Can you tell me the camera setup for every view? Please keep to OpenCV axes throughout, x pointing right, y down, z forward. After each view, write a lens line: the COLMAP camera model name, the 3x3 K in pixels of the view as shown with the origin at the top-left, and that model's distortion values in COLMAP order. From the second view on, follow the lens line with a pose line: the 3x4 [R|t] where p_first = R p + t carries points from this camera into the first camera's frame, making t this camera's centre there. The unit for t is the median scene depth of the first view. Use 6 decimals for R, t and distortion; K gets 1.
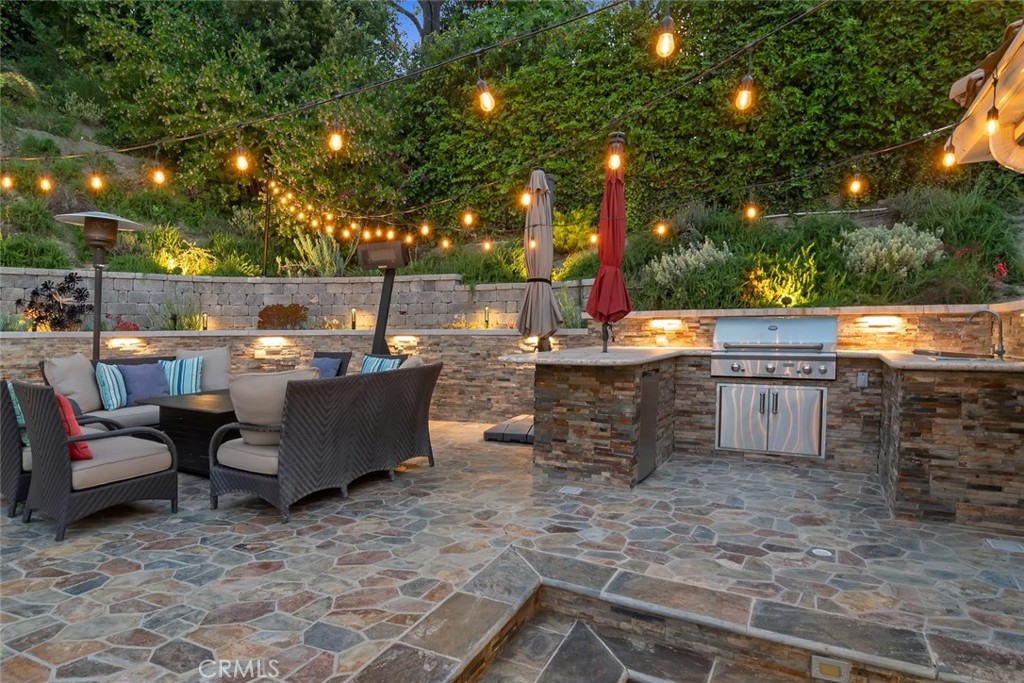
lens RADIAL K [[576.1, 0, 507.8], [0, 576.1, 373.0], [0, 0, 1]] dist [-0.008557, -0.002647]
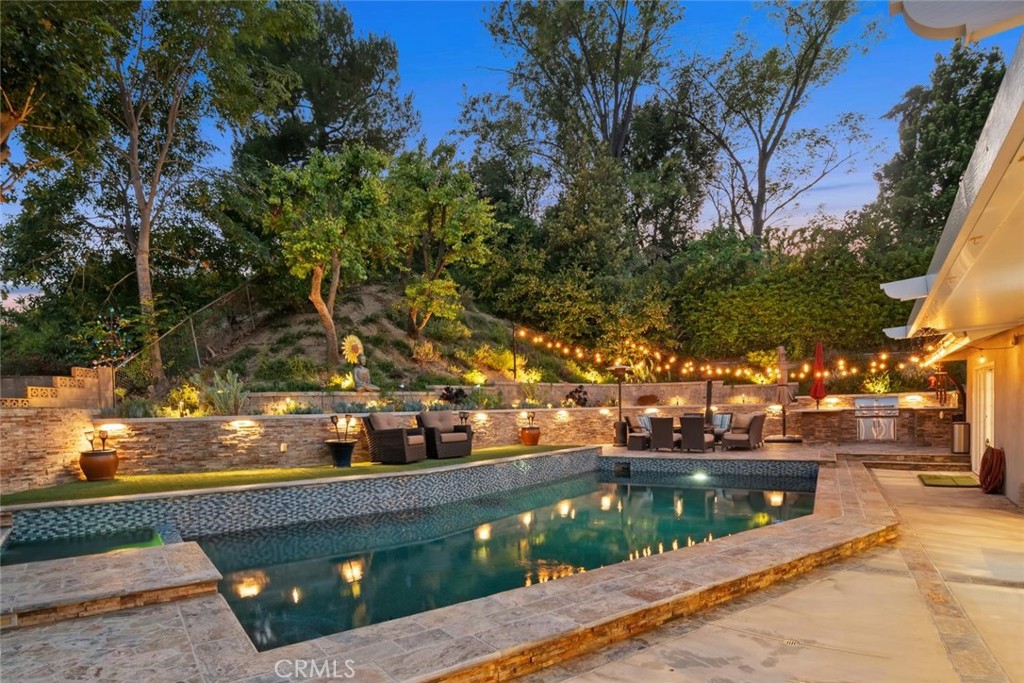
lens RADIAL K [[532.5, 0, 511.1], [0, 532.5, 421.8], [0, 0, 1]] dist [-0.001179, -0.000501]
pose [[0.993656, -0.015898, -0.111330, -1.130415], [0.009975, 0.998515, -0.053561, 0.163934], [0.112016, 0.052110, 0.992339, -1.980295]]
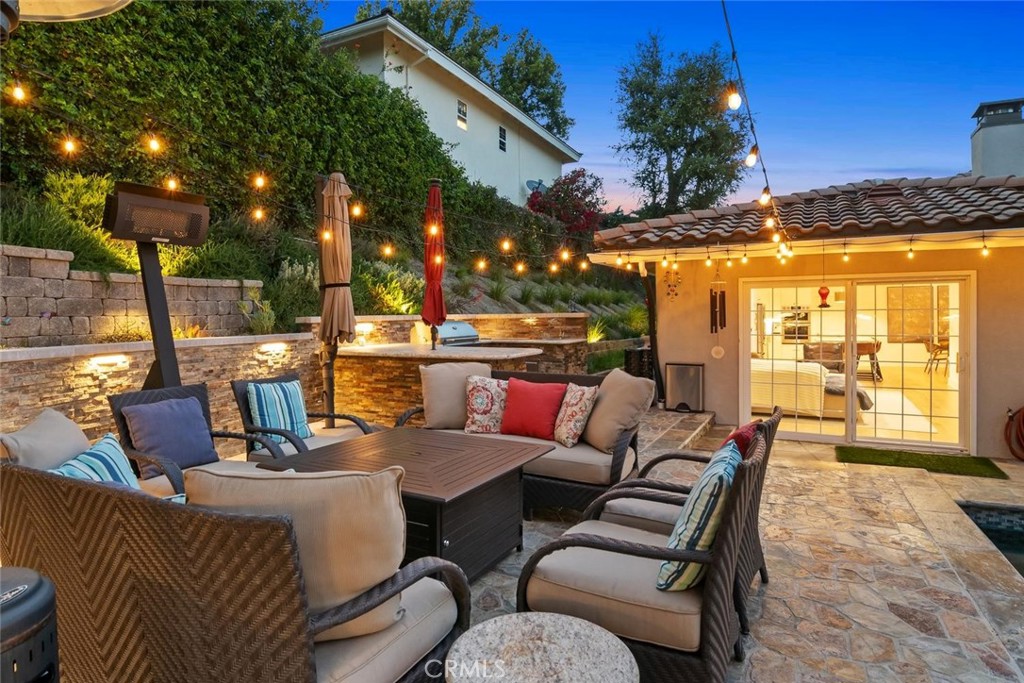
lens RADIAL K [[551.1, 0, 512.0], [0, 551.1, 341.5], [0, 0, 1]] dist [-0.006754, -0.002841]
pose [[-0.012766, -0.041388, 0.999062, -1.021151], [0.093029, 0.994760, 0.042398, -0.087333], [-0.995582, 0.093483, -0.008848, 0.820791]]
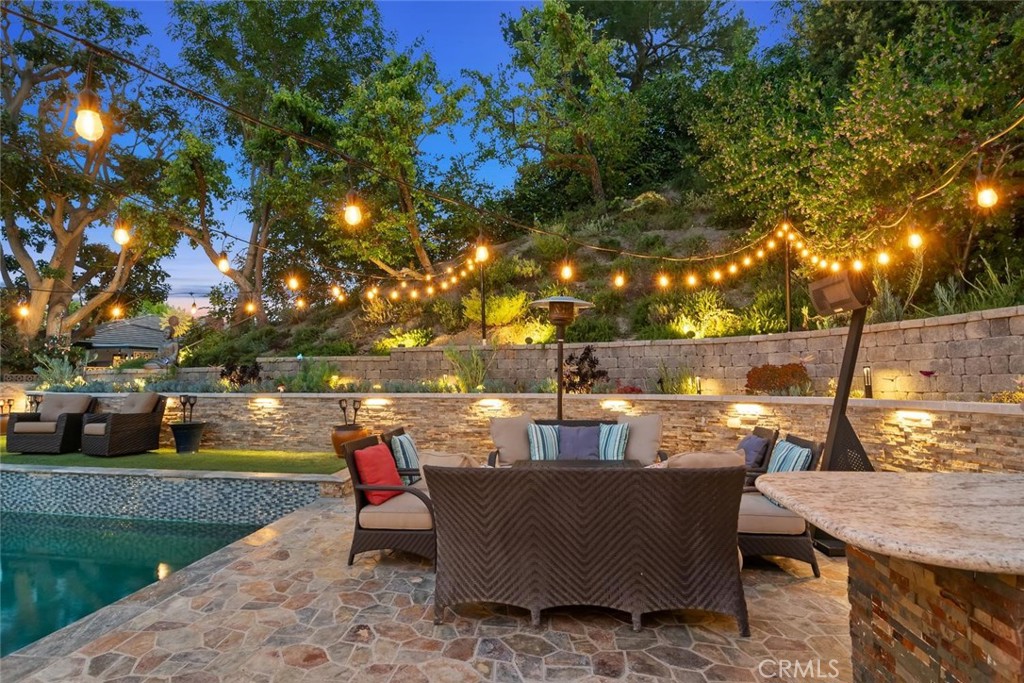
lens RADIAL K [[551.1, 0, 512.0], [0, 551.1, 341.5], [0, 0, 1]] dist [-0.006754, -0.002841]
pose [[0.356411, -0.062496, -0.932237, 0.319448], [-0.073492, 0.992794, -0.094653, -0.069242], [0.931435, 0.102247, 0.349249, 0.508117]]
